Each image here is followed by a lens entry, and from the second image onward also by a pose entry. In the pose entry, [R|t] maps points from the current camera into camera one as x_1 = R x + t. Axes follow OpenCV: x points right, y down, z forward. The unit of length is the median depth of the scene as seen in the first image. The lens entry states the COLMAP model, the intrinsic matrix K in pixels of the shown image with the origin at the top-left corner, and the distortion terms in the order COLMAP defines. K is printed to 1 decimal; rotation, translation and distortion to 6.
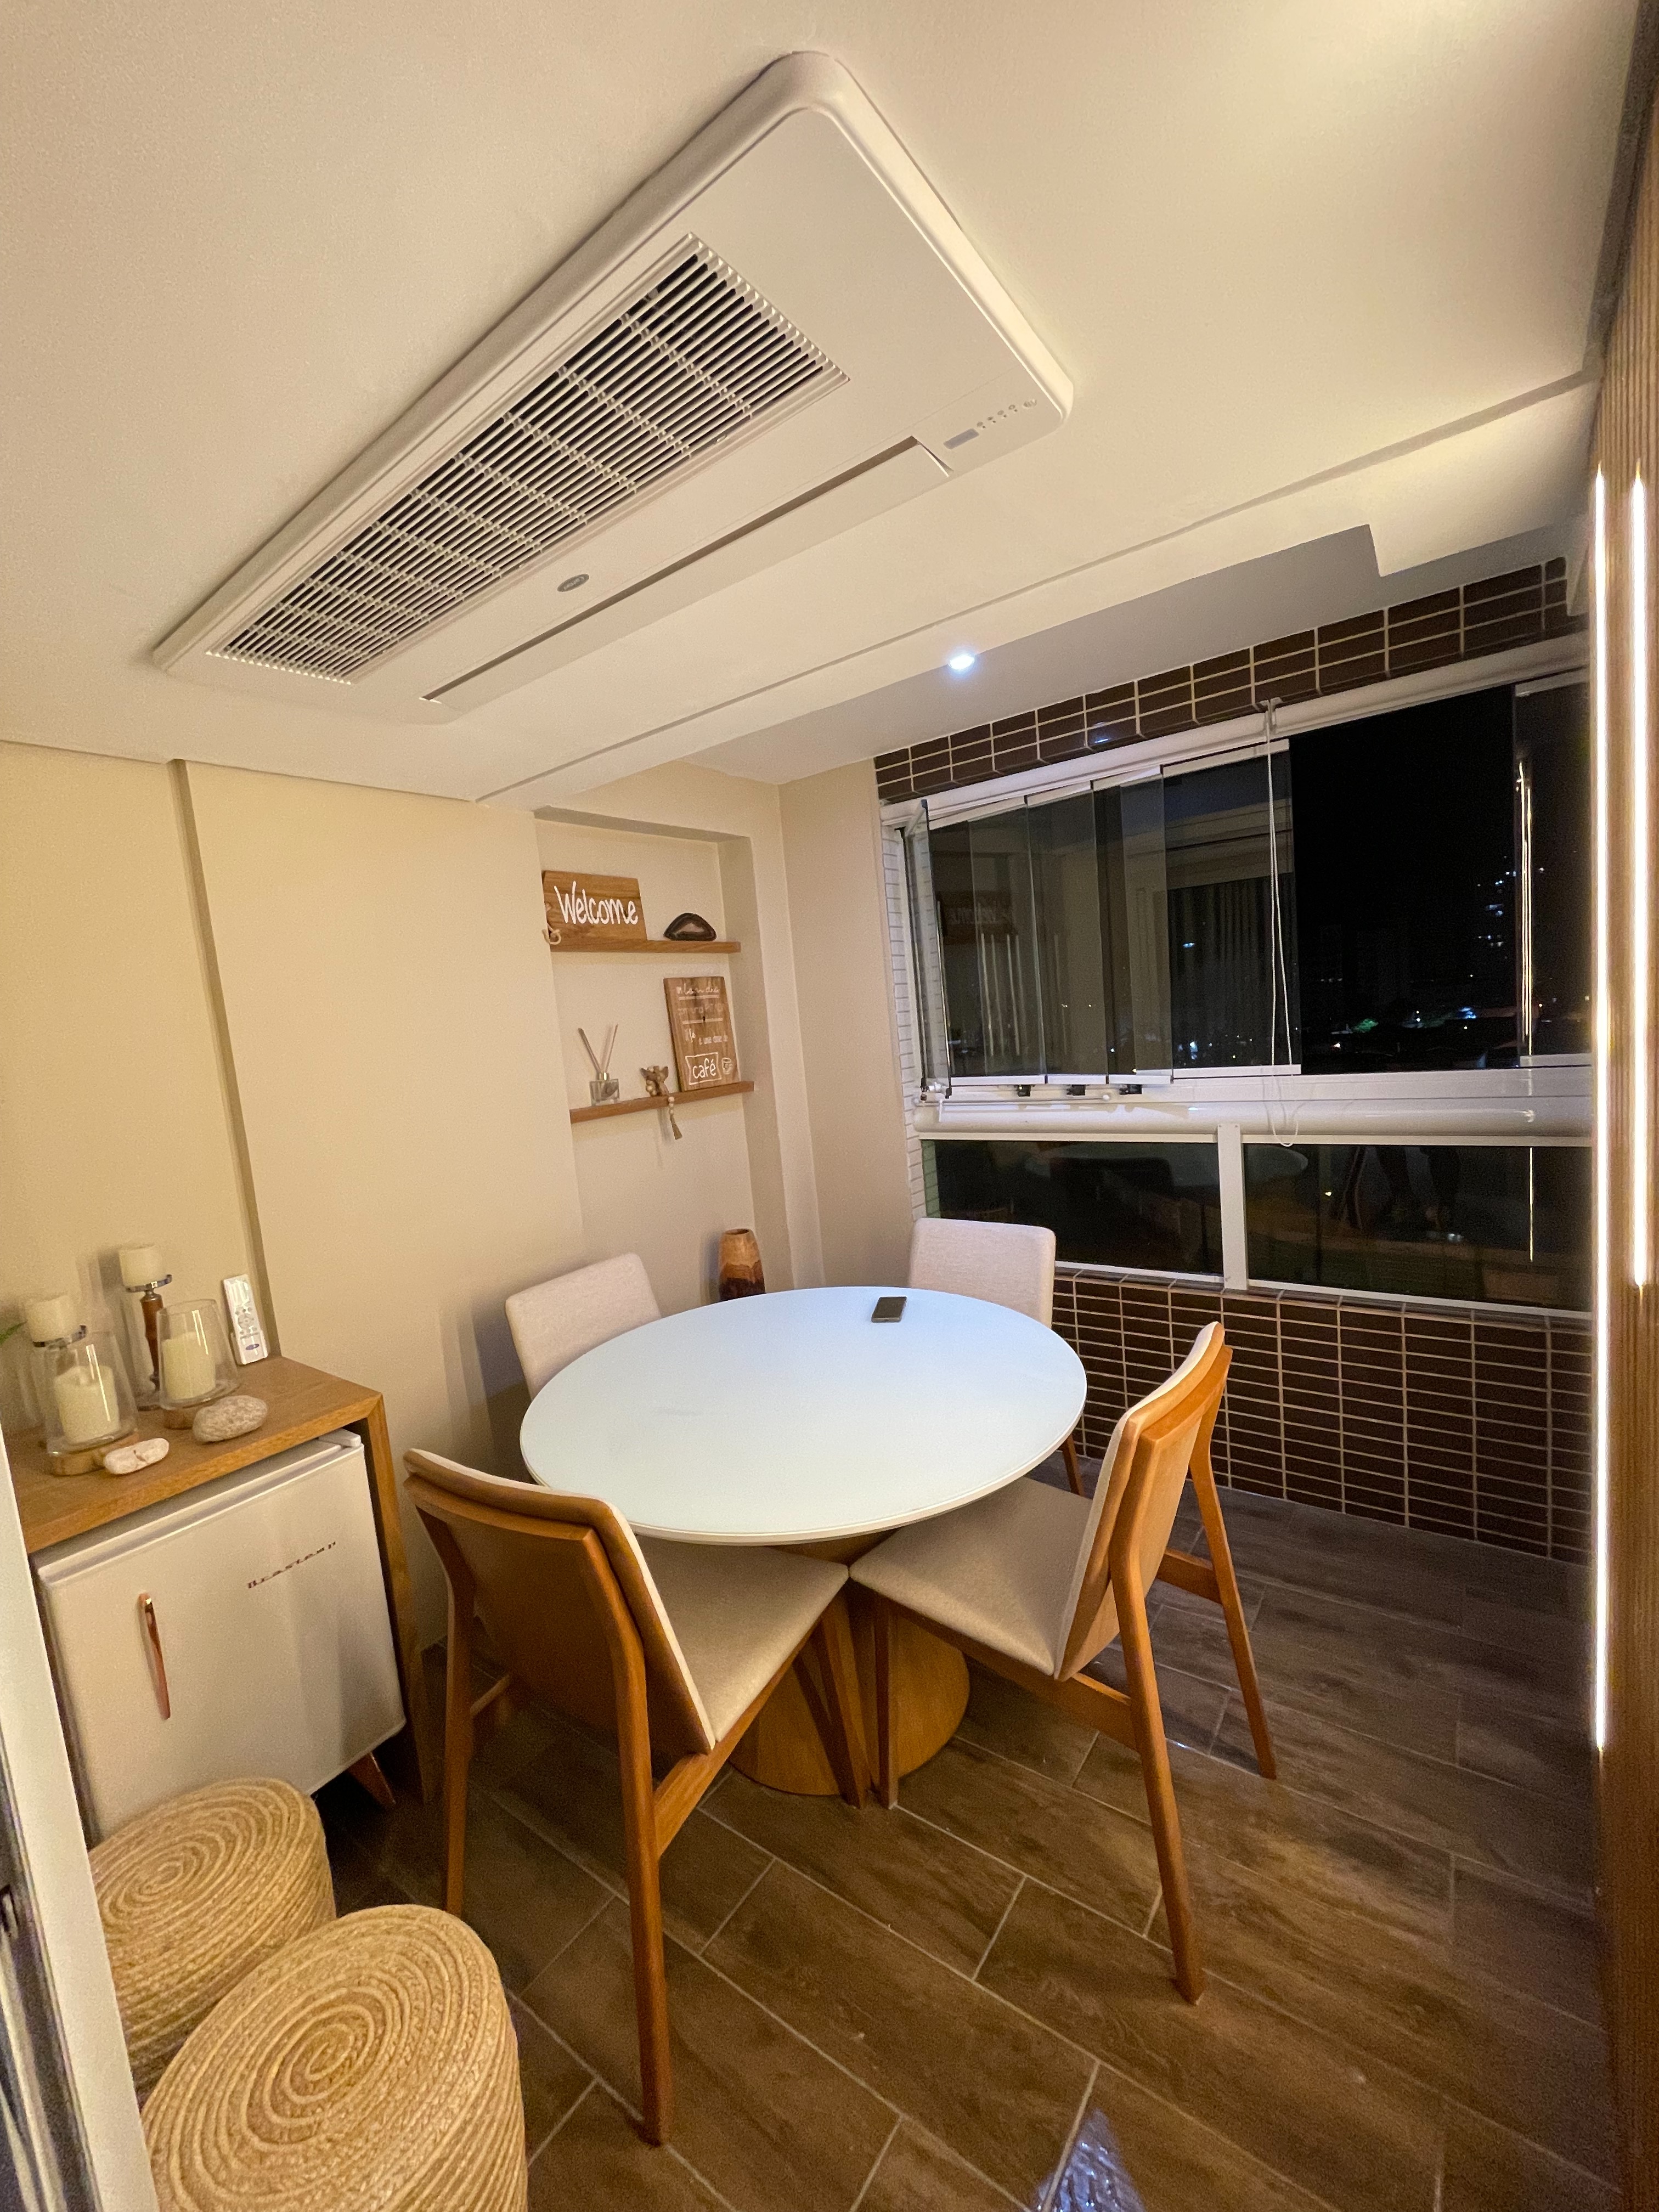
lens RADIAL K [[883.8, 0, 841.9], [0, 883.8, 1104.8], [0, 0, 1]] dist [-0.003200, -0.000674]
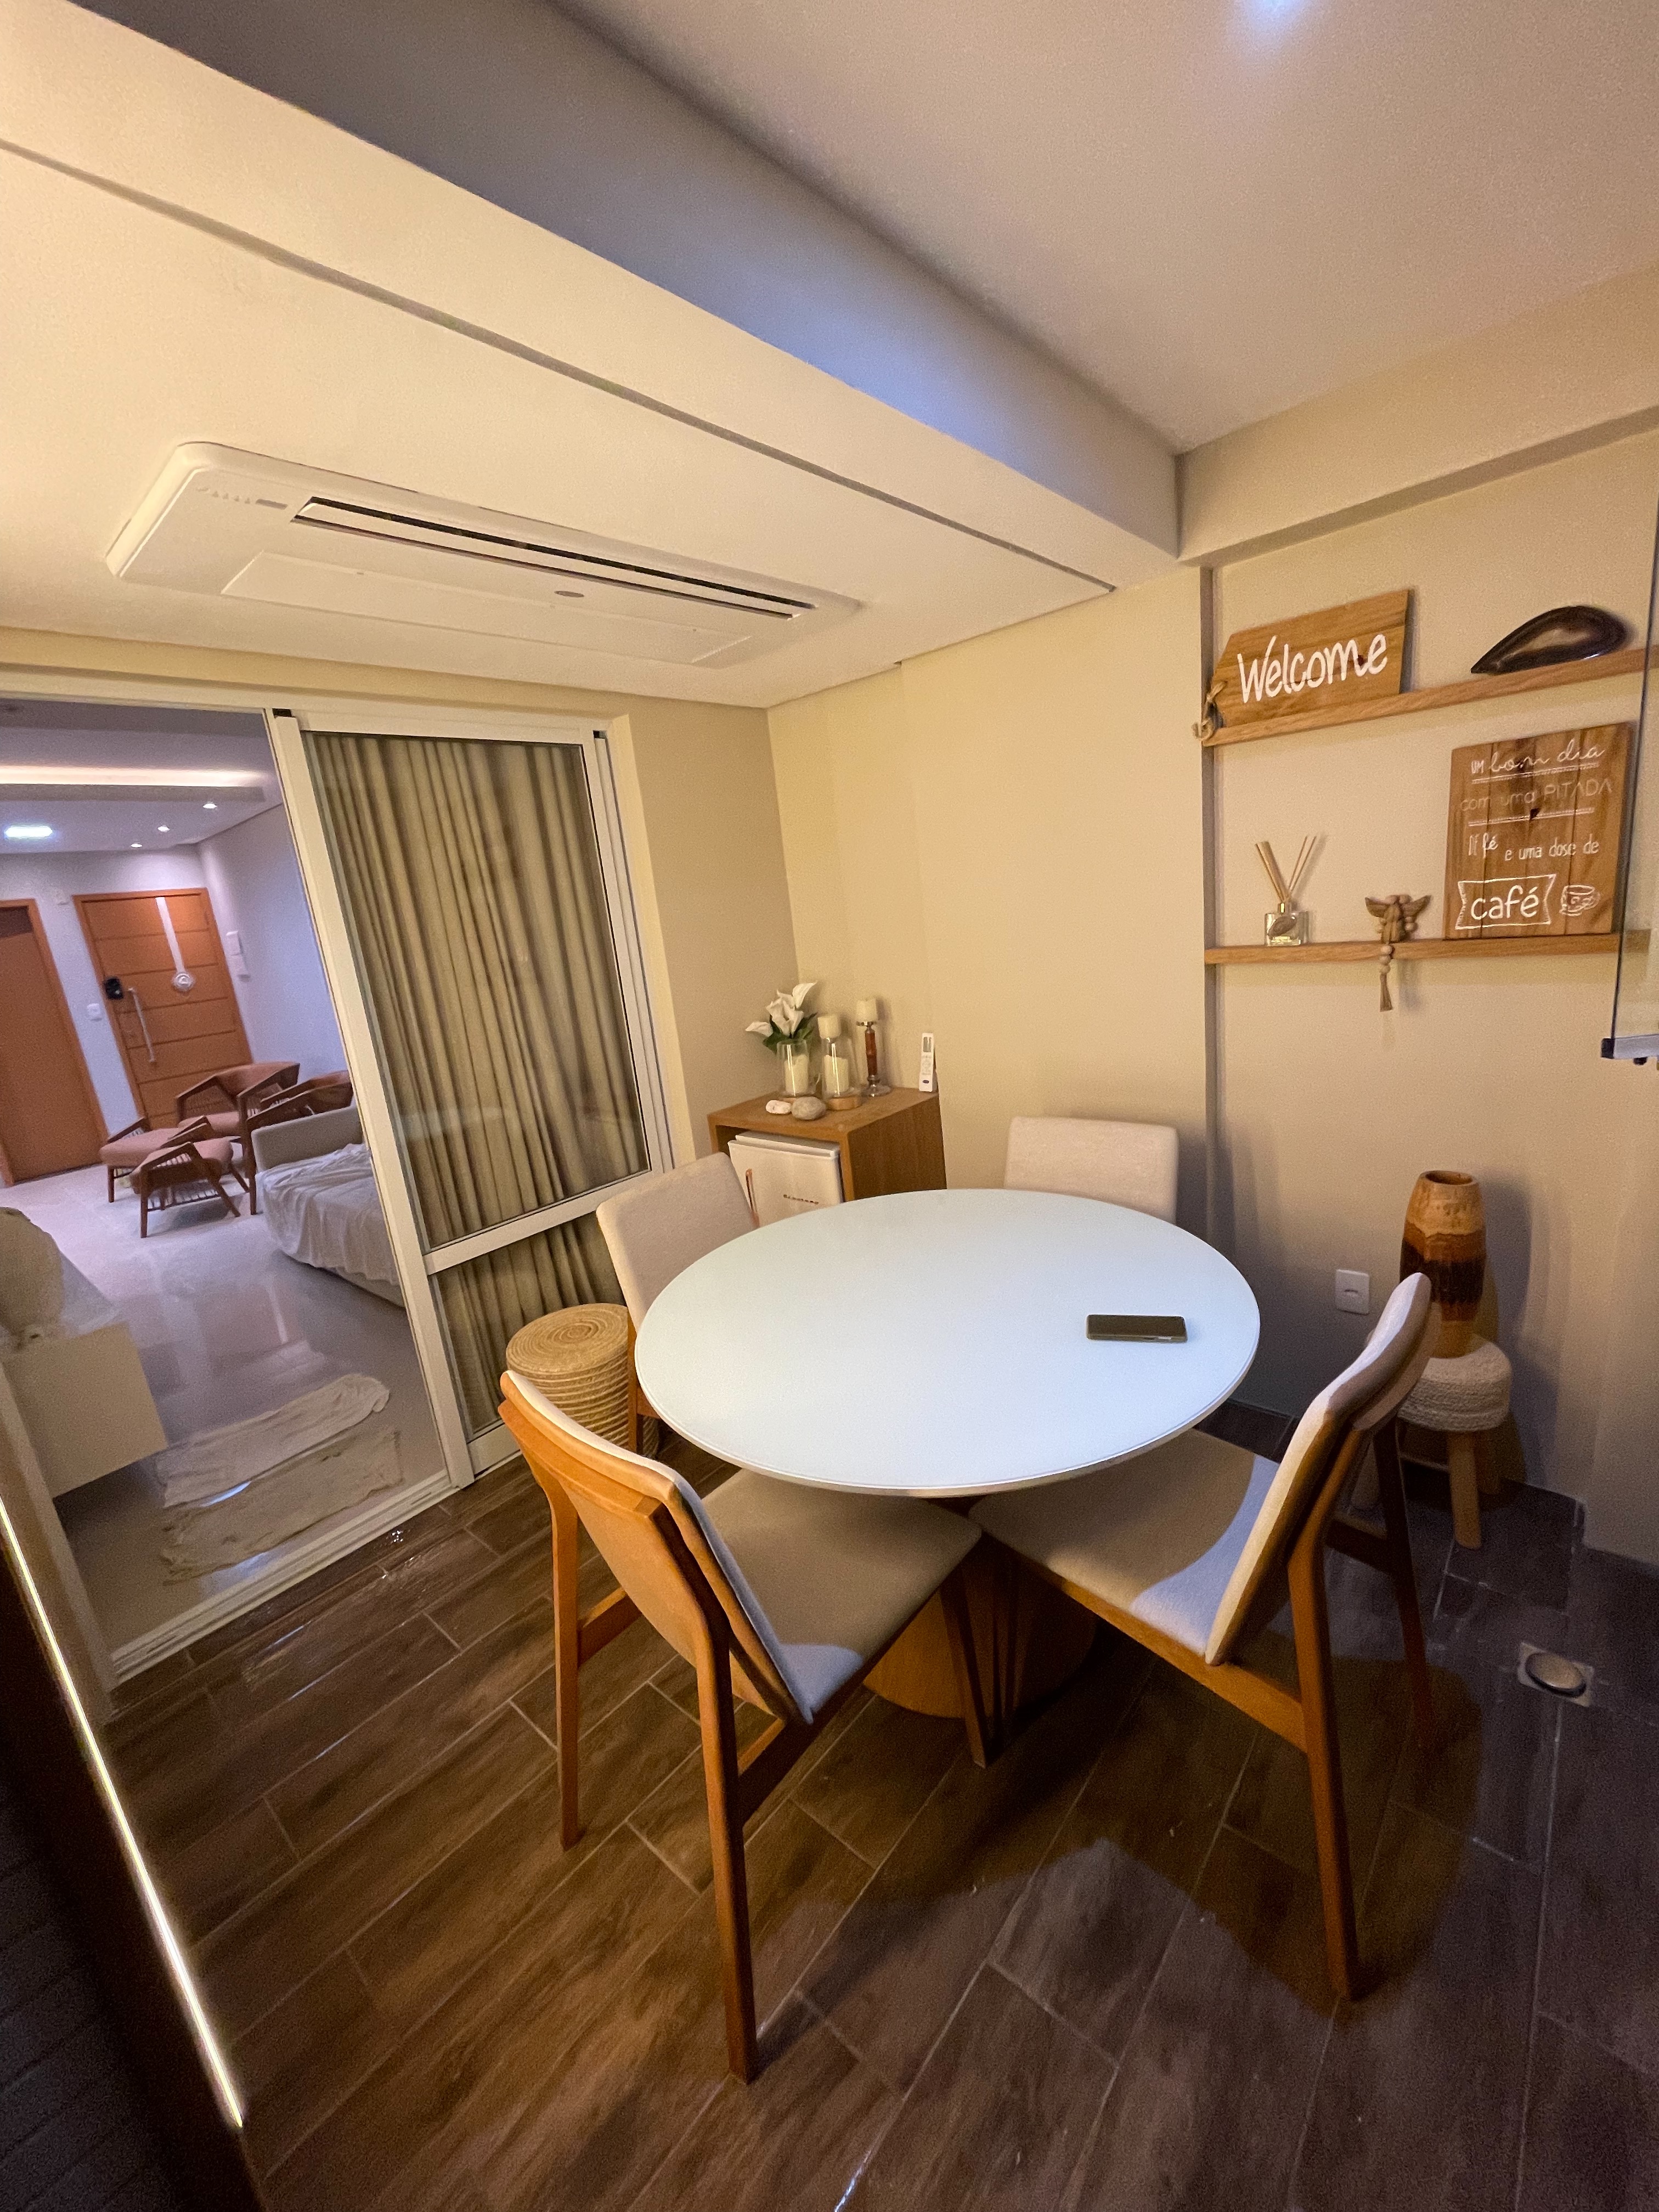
lens RADIAL K [[883.8, 0, 832.3], [0, 883.8, 1113.1], [0, 0, 1]] dist [-0.003200, -0.000674]
pose [[-0.073692, 0.337988, -0.938261, 0.534850], [0.015241, 0.941091, 0.337810, -0.128688], [0.997165, 0.010594, -0.074502, 0.671517]]
